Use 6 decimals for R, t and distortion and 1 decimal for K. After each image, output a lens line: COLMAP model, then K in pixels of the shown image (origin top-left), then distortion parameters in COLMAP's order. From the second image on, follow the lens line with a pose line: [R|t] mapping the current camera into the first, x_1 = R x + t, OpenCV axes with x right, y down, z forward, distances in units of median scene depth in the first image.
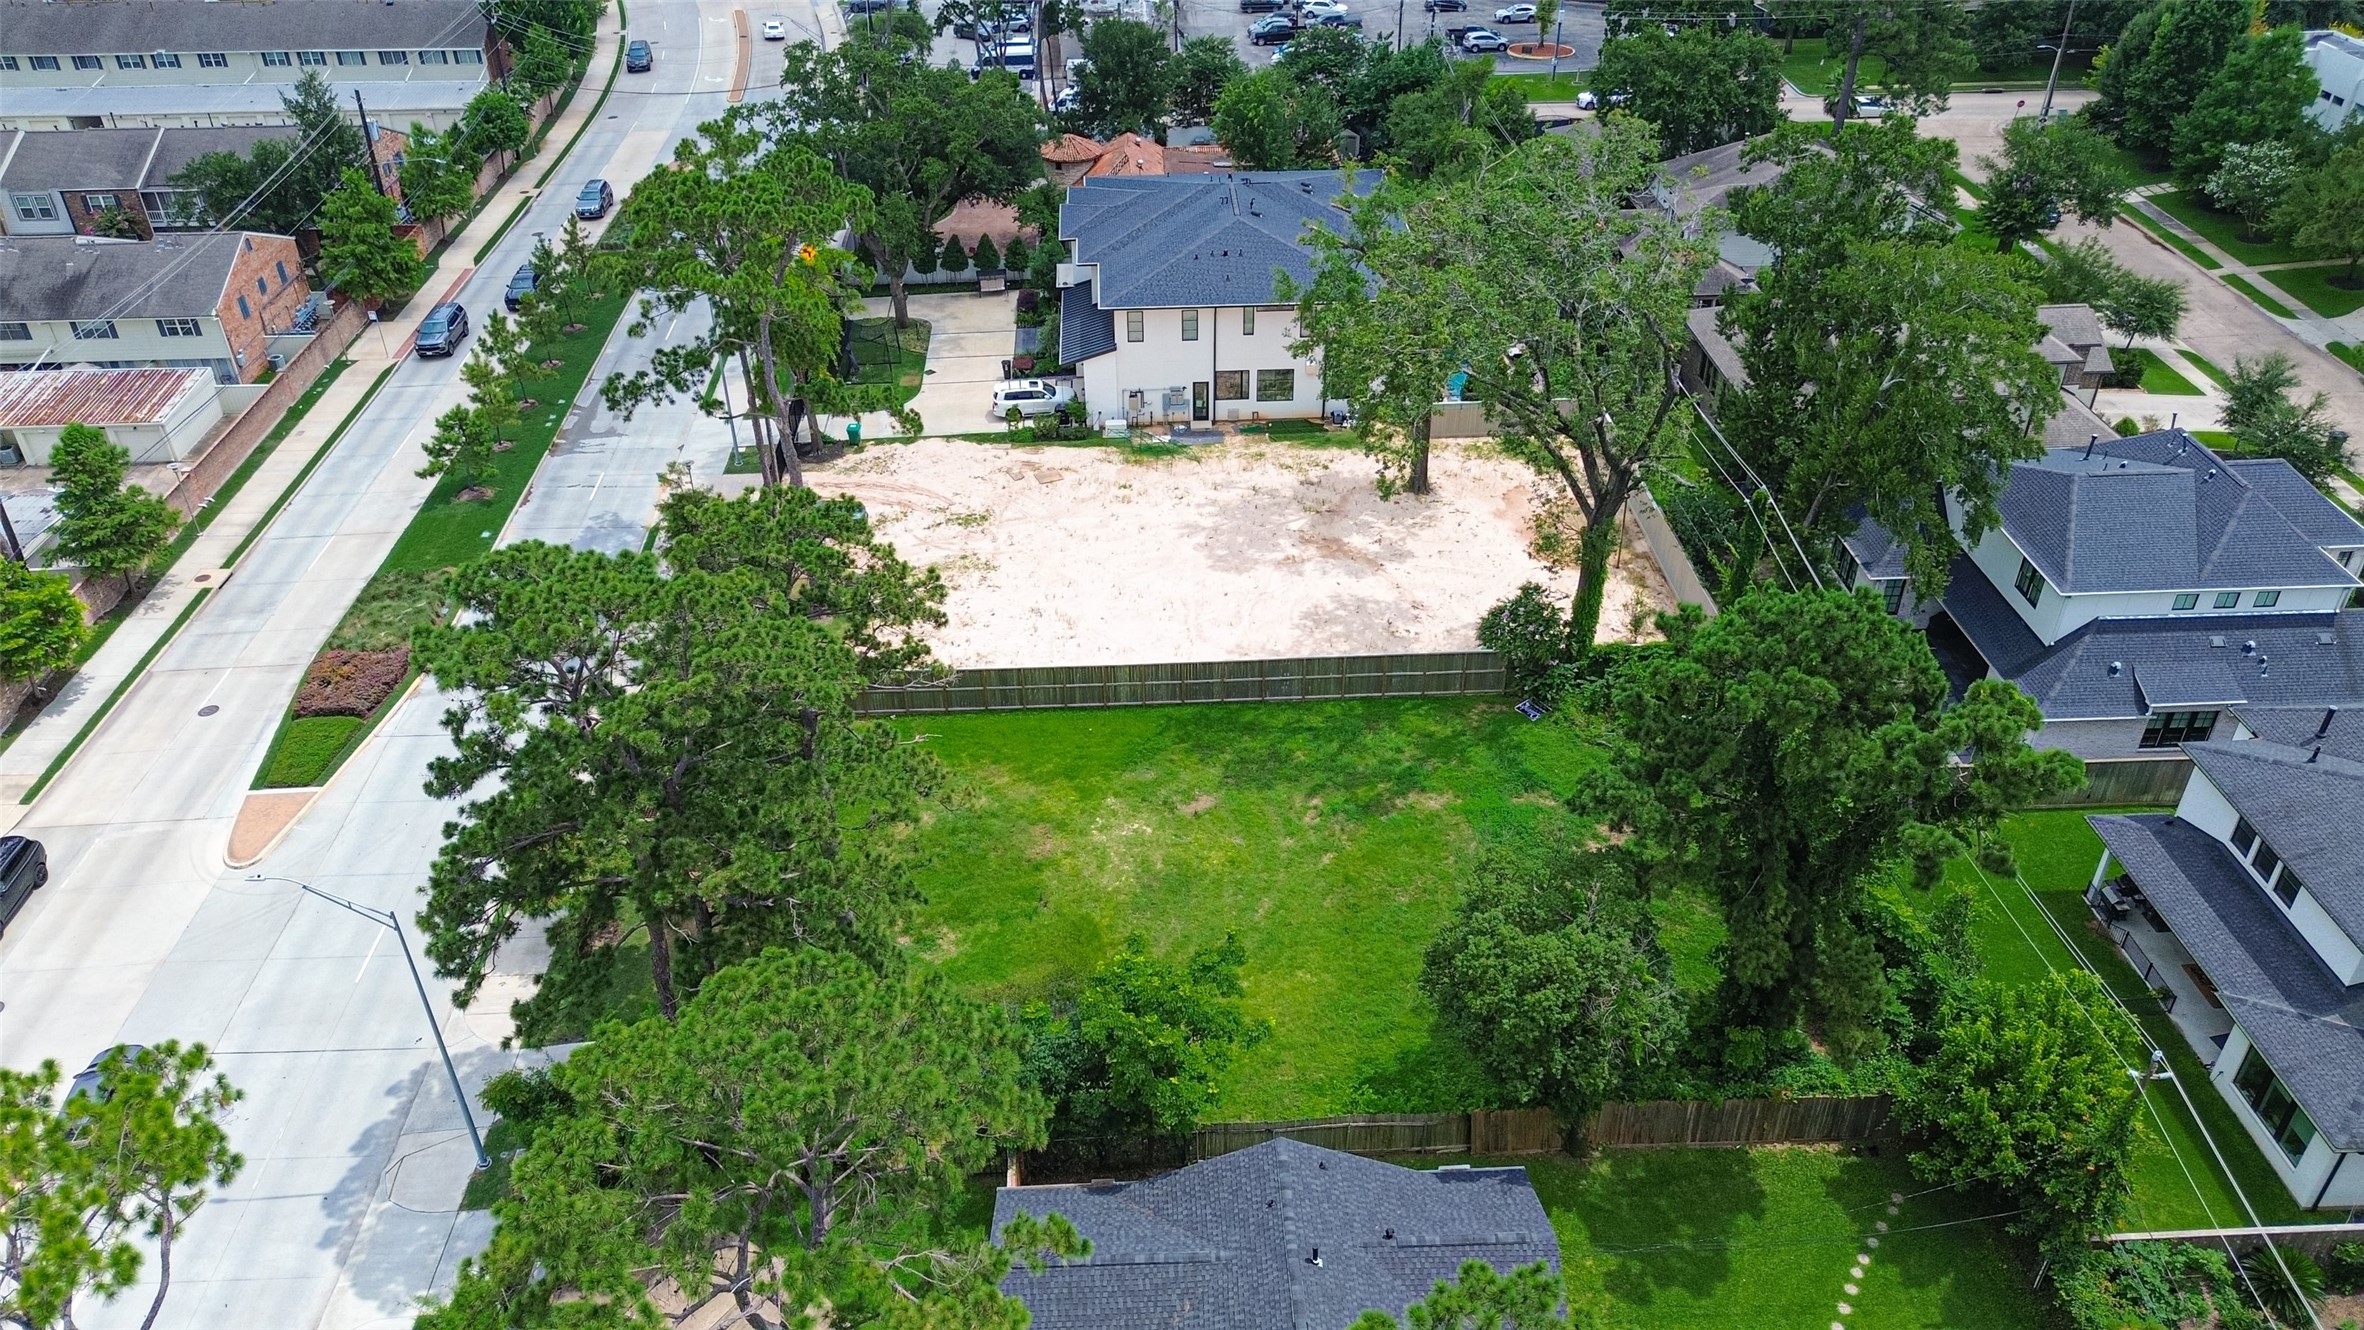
lens RADIAL K [[1677.7, 0, 1185.7], [0, 1677.7, 653.1], [0, 0, 1]] dist [0.093059, -0.095844]
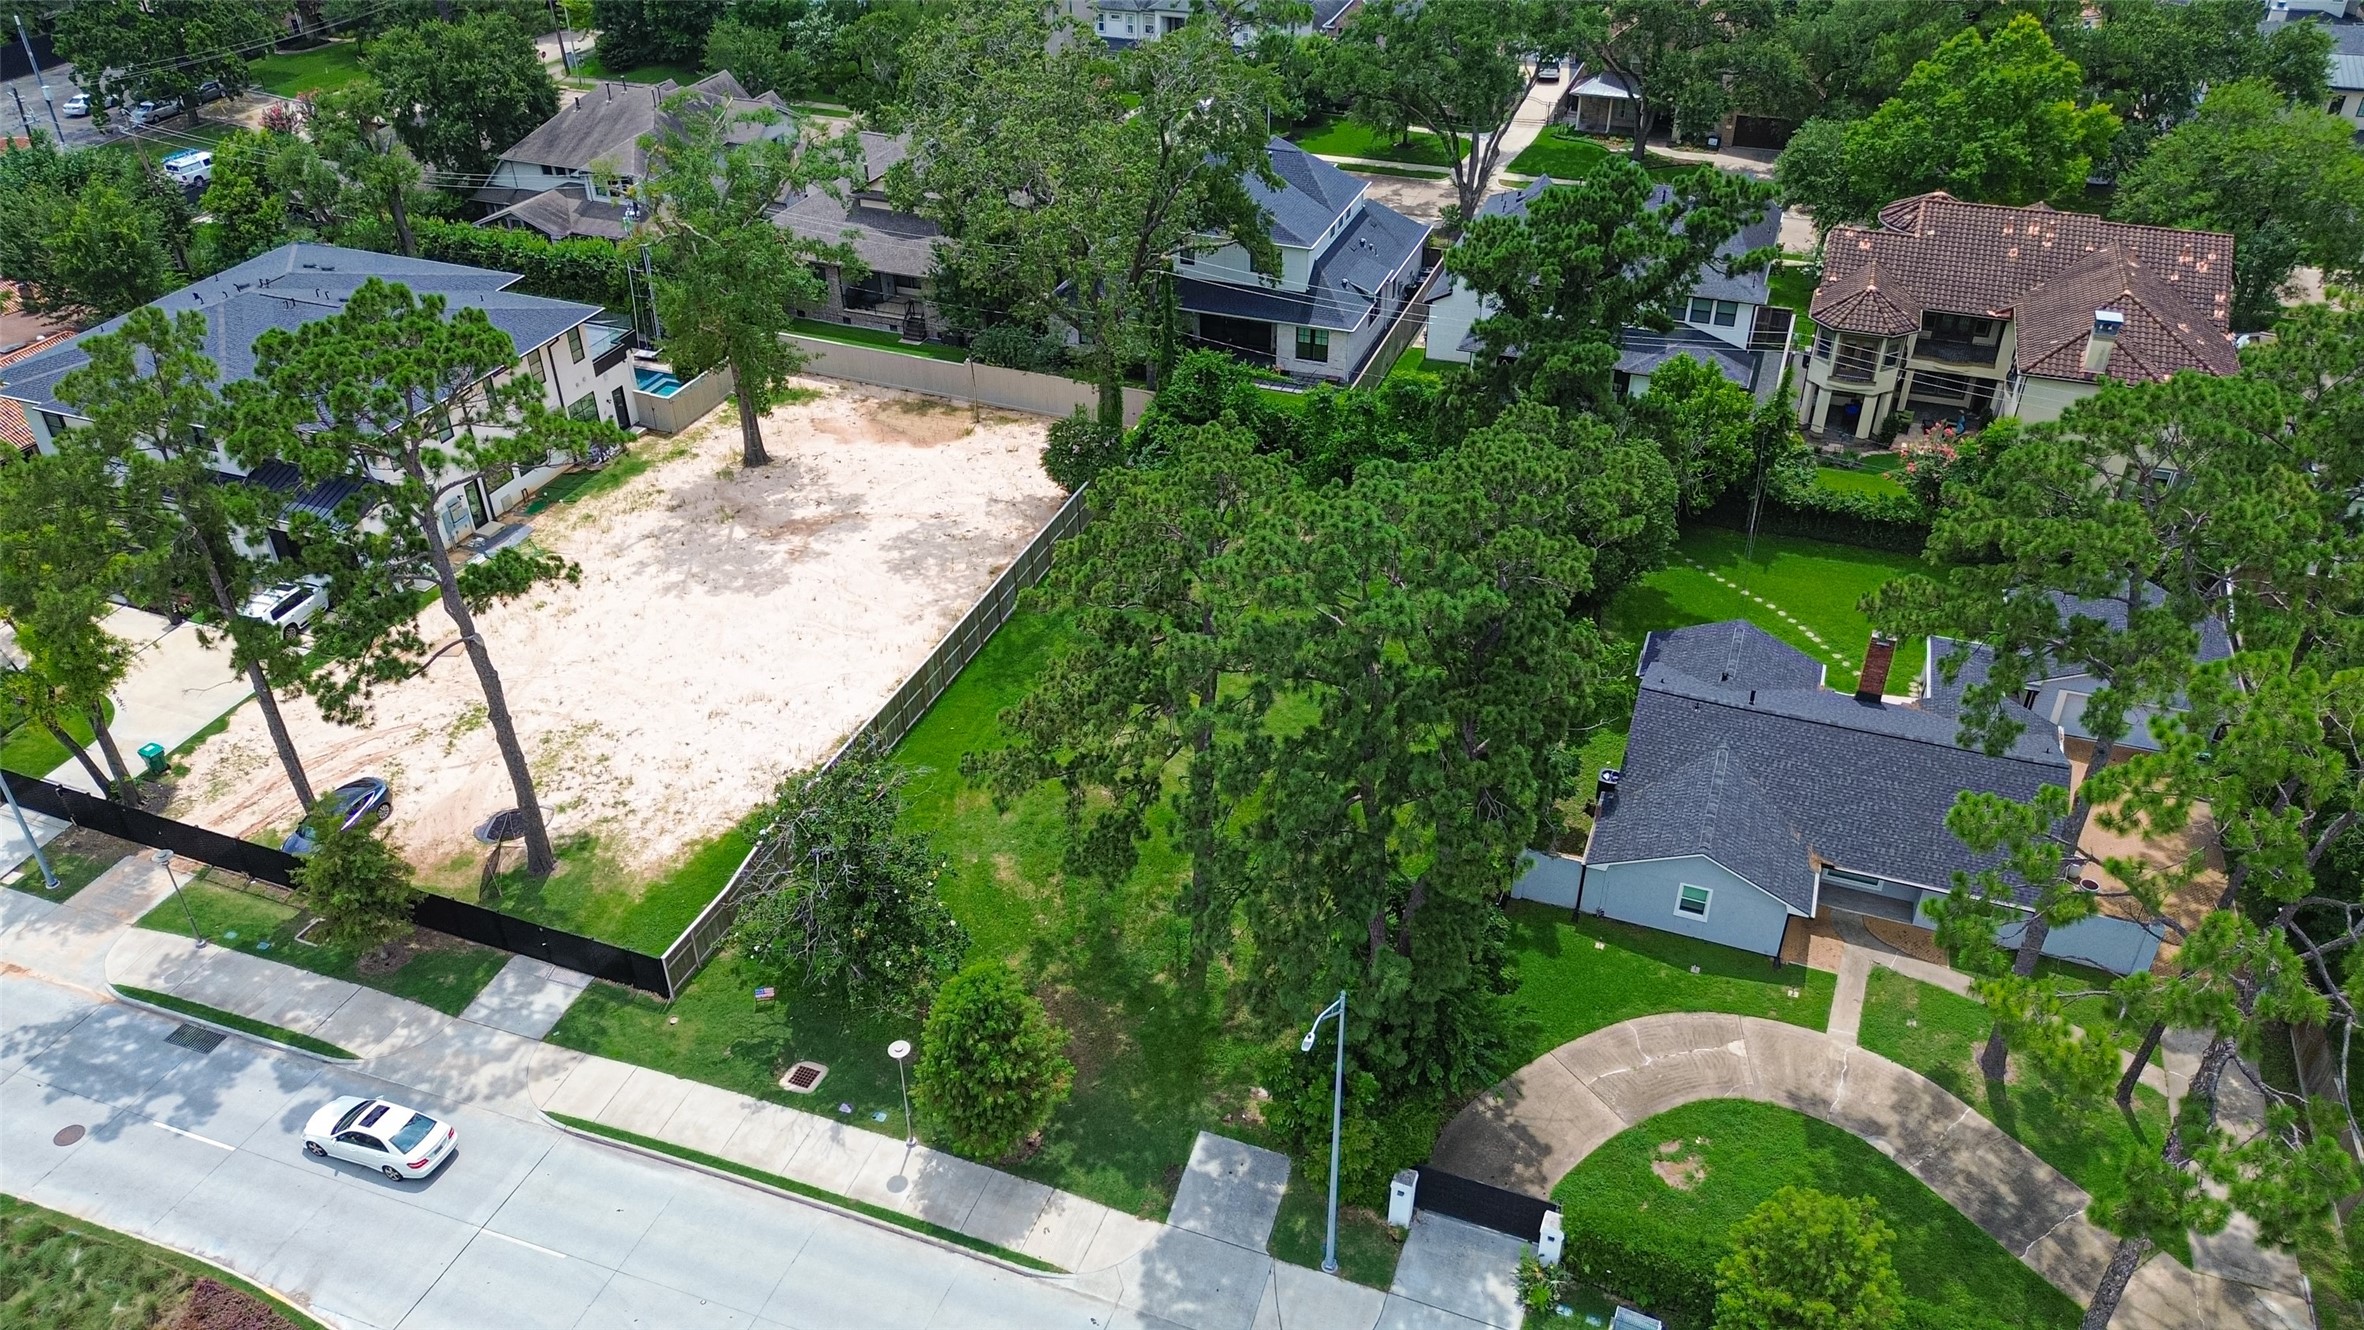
lens RADIAL K [[1677.7, 0, 1185.7], [0, 1677.7, 653.1], [0, 0, 1]] dist [0.093059, -0.095844]
pose [[0.391729, -0.505215, 0.768964, -0.740673], [0.516470, 0.812407, 0.270655, -0.184998], [-0.761450, 0.291123, 0.579172, 0.349541]]
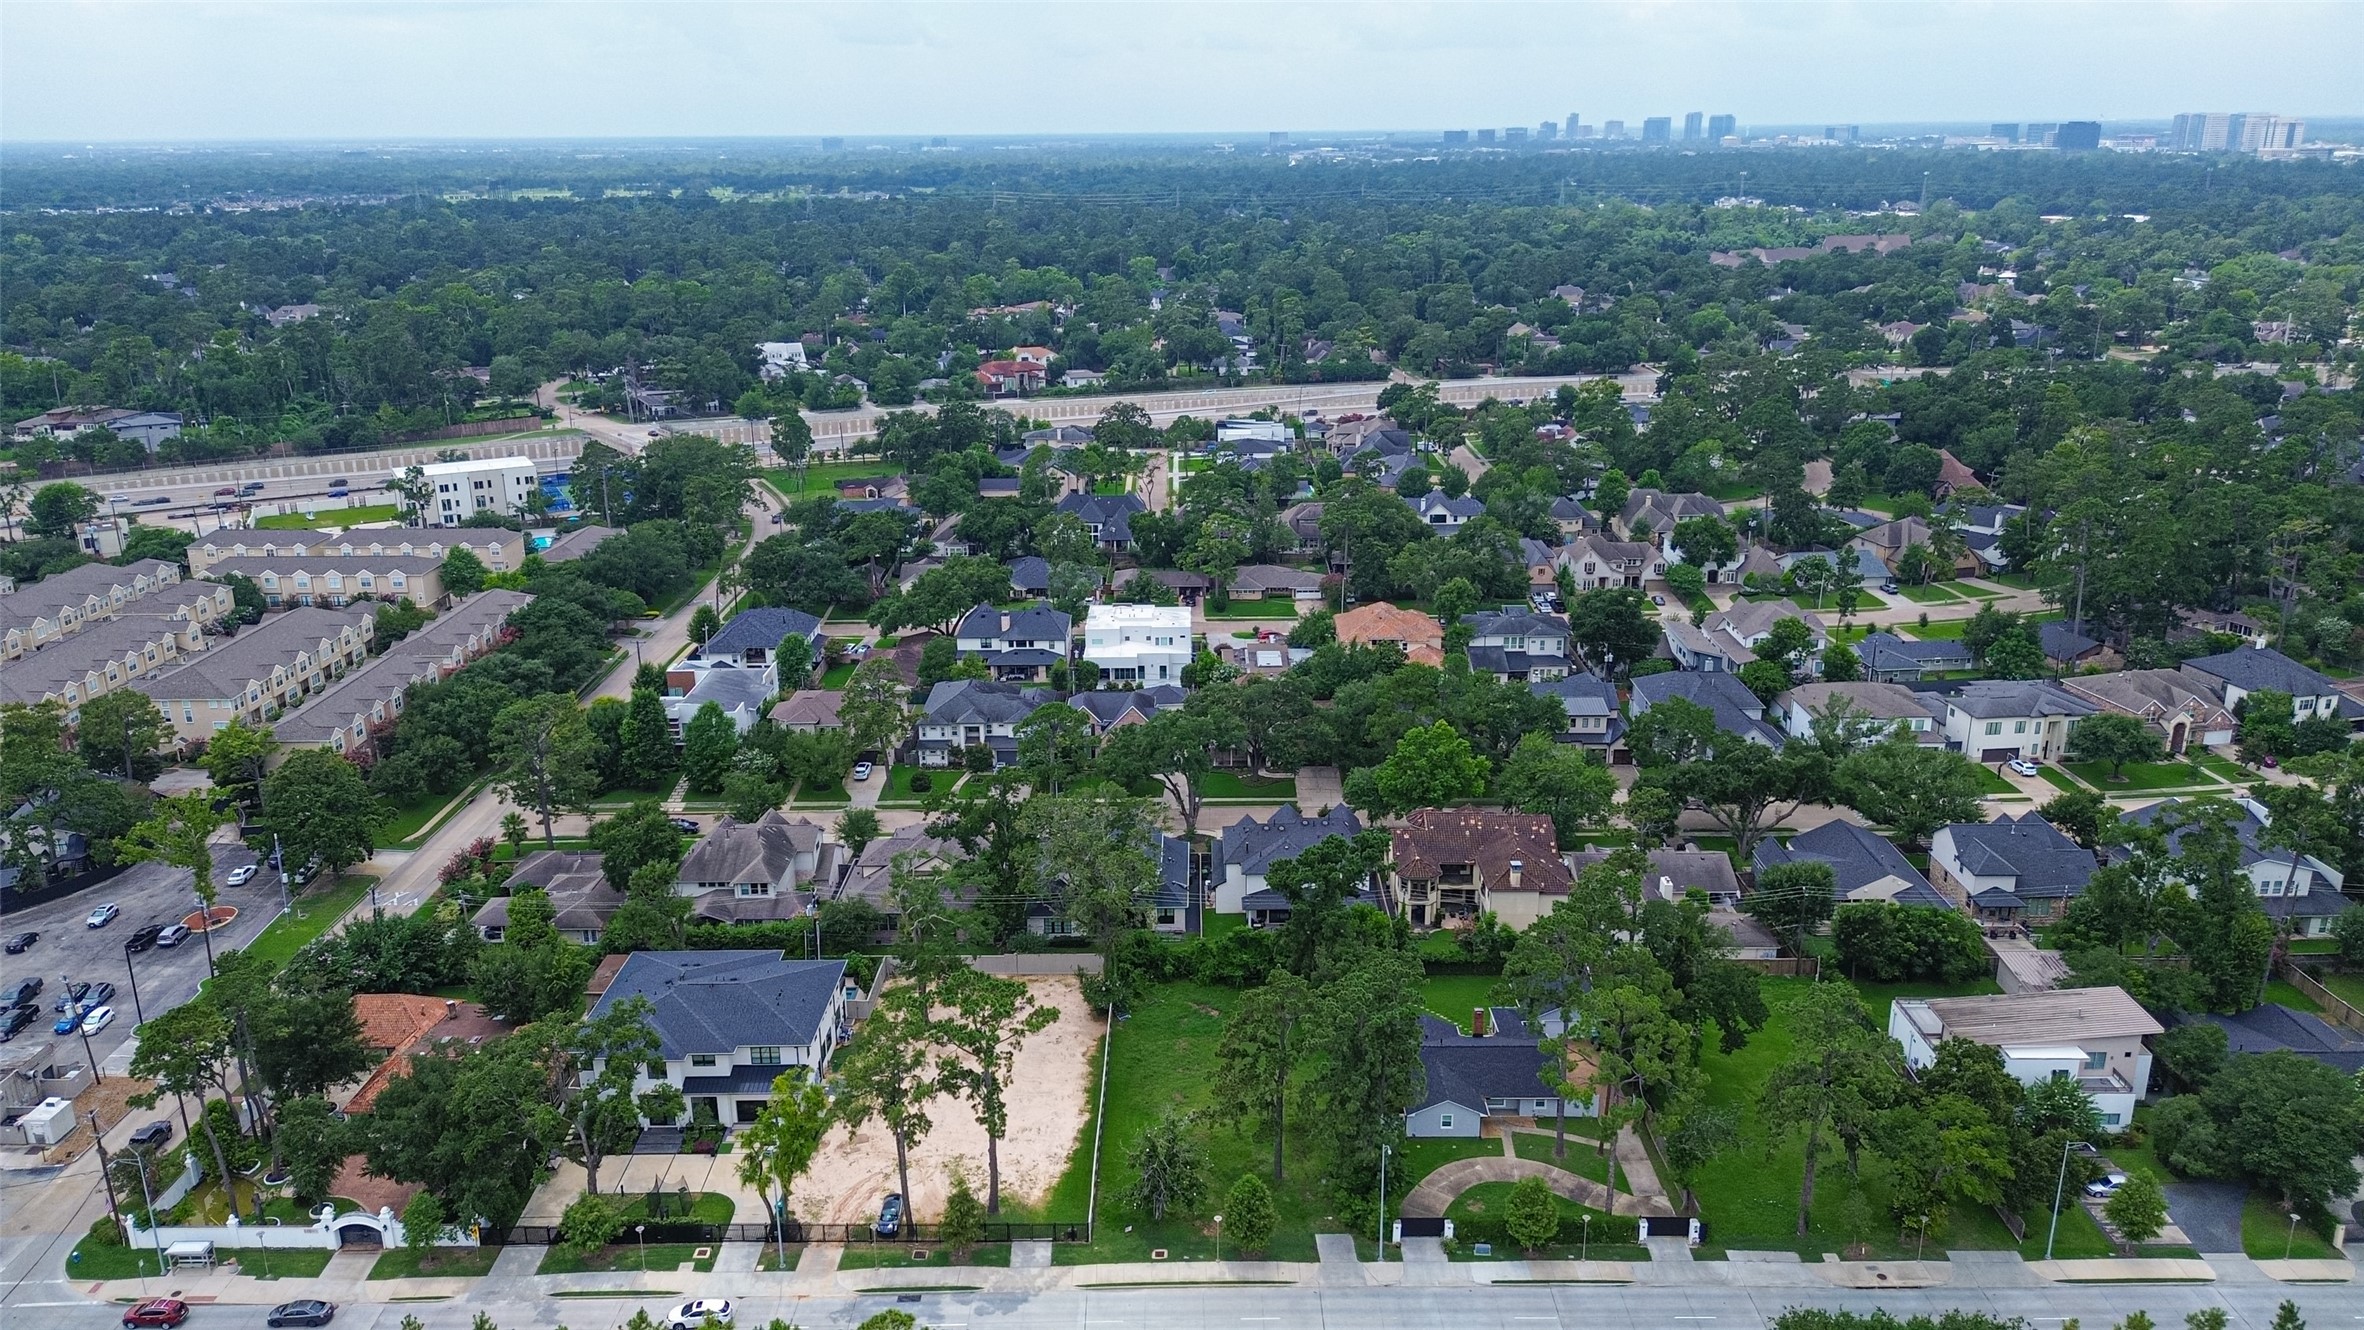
lens RADIAL K [[1677.7, 0, 1185.7], [0, 1677.7, 653.1], [0, 0, 1]] dist [0.093059, -0.095844]
pose [[0.045600, -0.290988, 0.955639, -1.985773], [0.560947, 0.799031, 0.216535, -0.873818], [-0.826595, 0.526189, 0.199665, 0.201285]]
